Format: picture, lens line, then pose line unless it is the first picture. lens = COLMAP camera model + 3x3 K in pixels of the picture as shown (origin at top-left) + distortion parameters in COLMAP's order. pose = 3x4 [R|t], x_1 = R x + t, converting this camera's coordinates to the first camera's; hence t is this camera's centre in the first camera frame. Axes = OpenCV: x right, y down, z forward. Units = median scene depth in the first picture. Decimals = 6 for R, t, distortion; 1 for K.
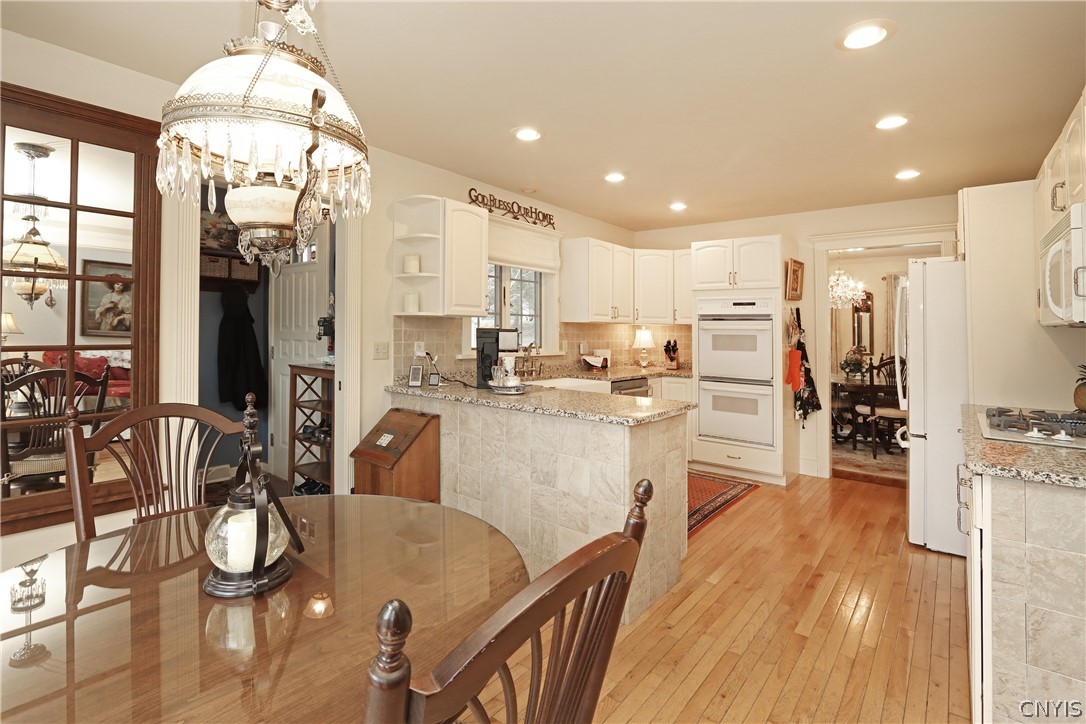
lens RADIAL K [[508.9, 0, 552.4], [0, 508.9, 289.1], [0, 0, 1]] dist [-0.015494, 0.003100]
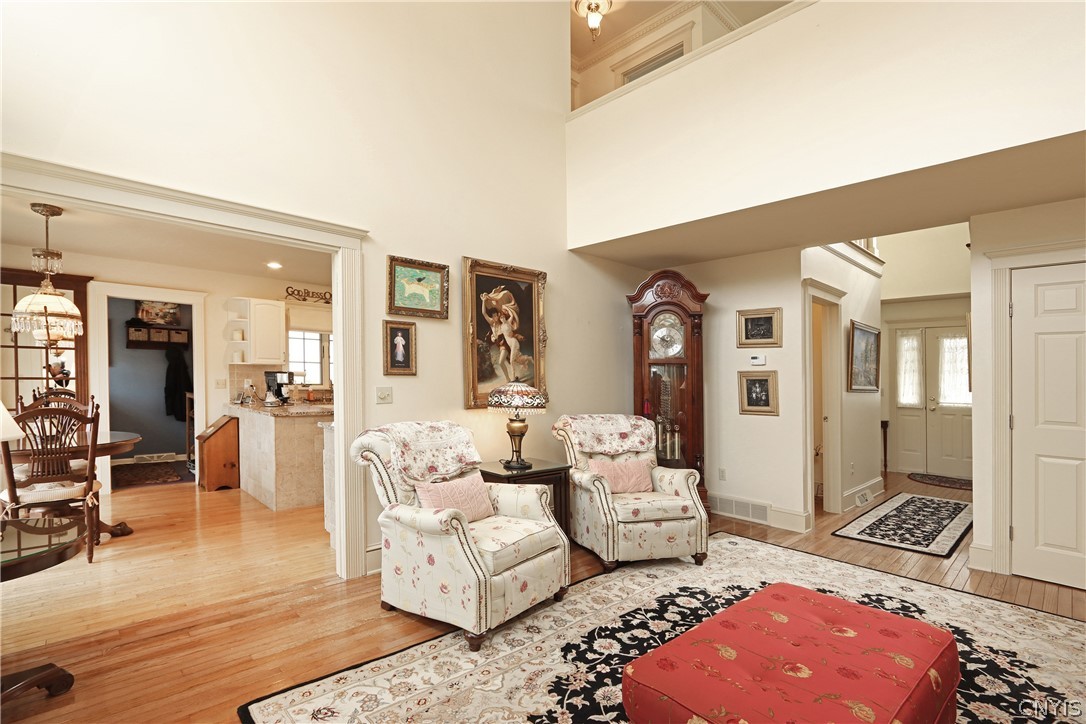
lens RADIAL K [[508.9, 0, 522.4], [0, 508.9, 364.7], [0, 0, 1]] dist [-0.015494, 0.003100]
pose [[0.980209, 0.001166, -0.197963, 0.786543], [0.008559, 0.998798, 0.048262, -0.020201], [0.197782, -0.049001, 0.979021, -0.432298]]
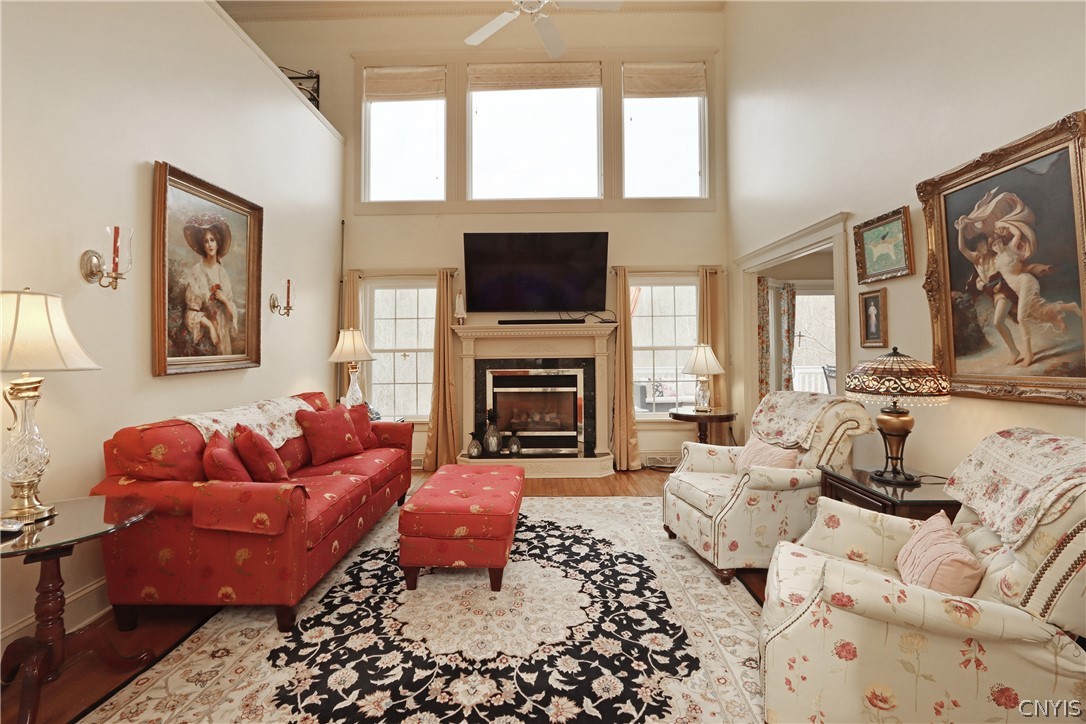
lens RADIAL K [[508.9, 0, 527.0], [0, 508.9, 343.1], [0, 0, 1]] dist [-0.015494, 0.003100]
pose [[-0.816032, -0.012151, -0.577879, 1.249336], [0.040036, 0.996190, -0.077483, 0.059140], [0.576618, -0.086364, -0.812436, 0.565226]]
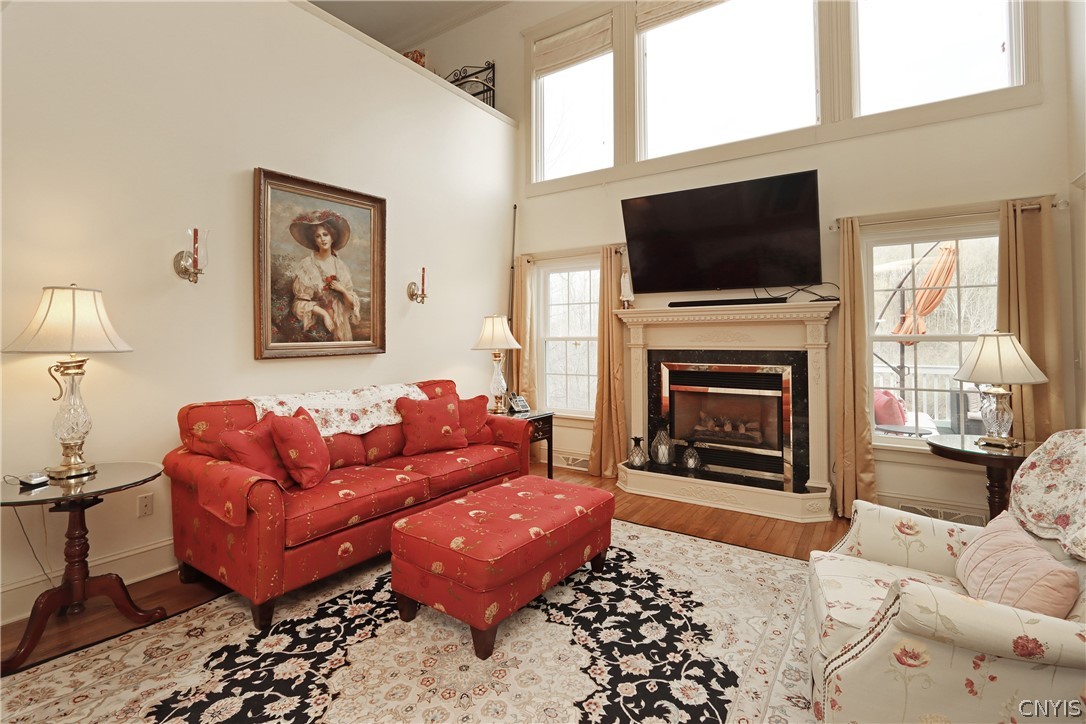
lens RADIAL K [[508.9, 0, 529.8], [0, 508.9, 328.6], [0, 0, 1]] dist [-0.015494, 0.003100]
pose [[-0.999407, -0.012690, -0.032013, 0.910991], [-0.009684, 0.995677, -0.092382, 0.052376], [0.033047, -0.092017, -0.995209, 0.509861]]
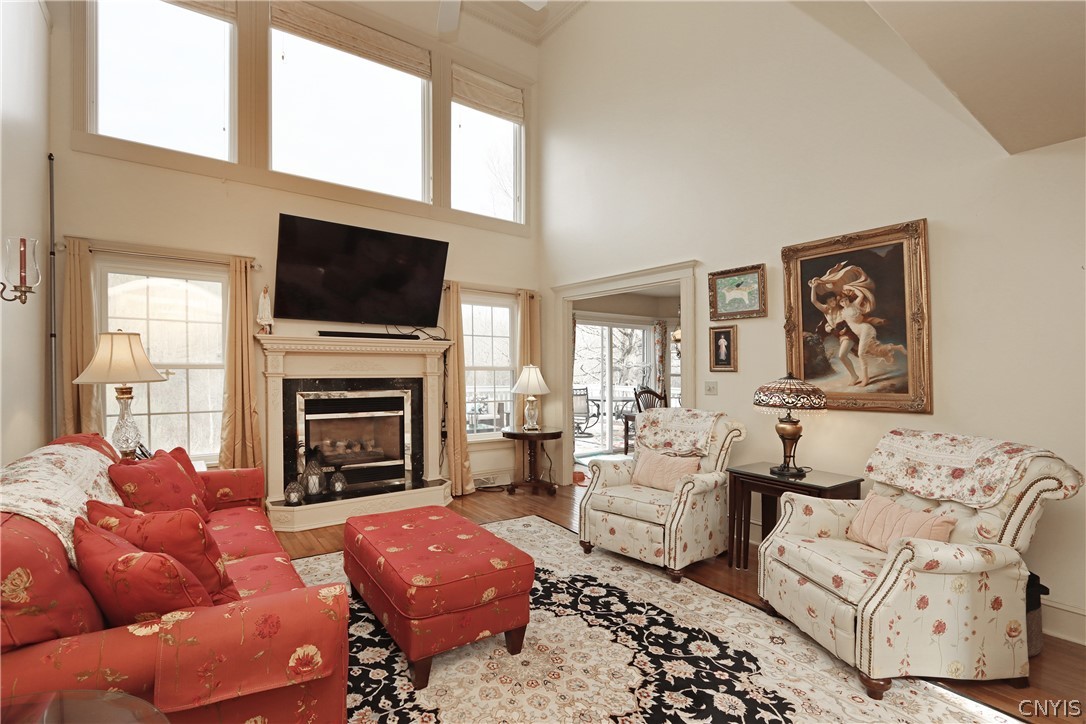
lens RADIAL K [[508.9, 0, 528.1], [0, 508.9, 378.5], [0, 0, 1]] dist [-0.015494, 0.003100]
pose [[-0.308106, 0.004533, -0.951341, 1.404850], [0.056364, 0.998319, -0.013497, 0.035231], [0.949681, -0.057780, -0.307844, 0.223419]]
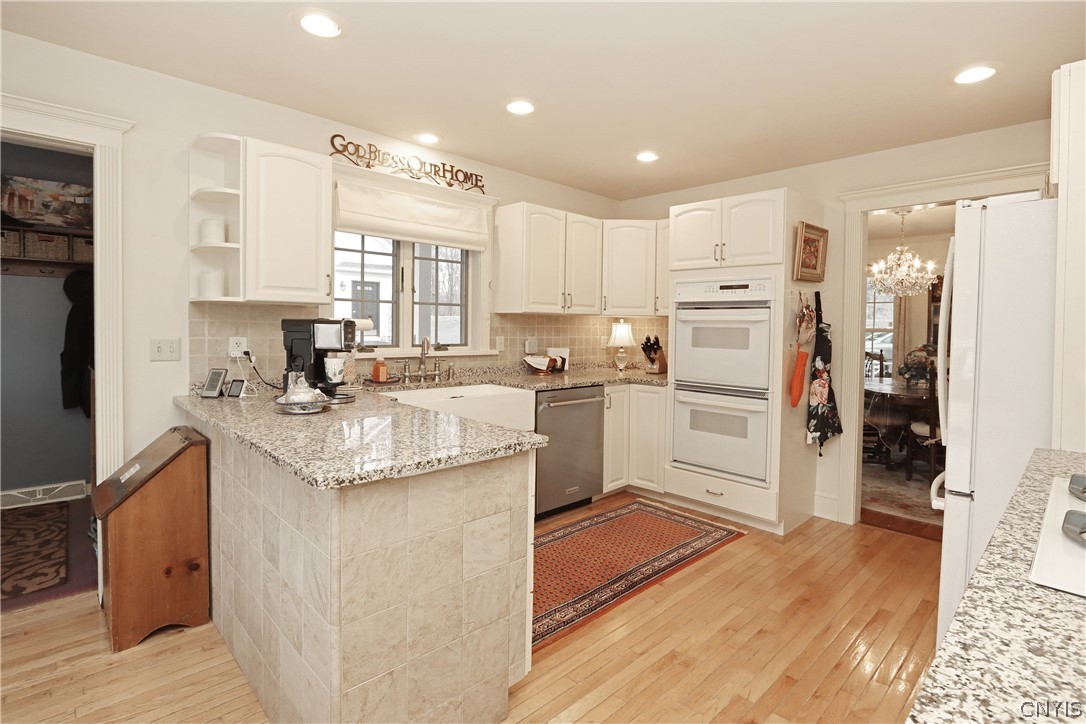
lens RADIAL K [[508.9, 0, 562.5], [0, 508.9, 319.2], [0, 0, 1]] dist [-0.015494, 0.003100]
pose [[0.990938, -0.003205, -0.134280, 0.231797], [0.011886, 0.997886, 0.063895, 0.025892], [0.133792, -0.064912, 0.988881, 0.243162]]
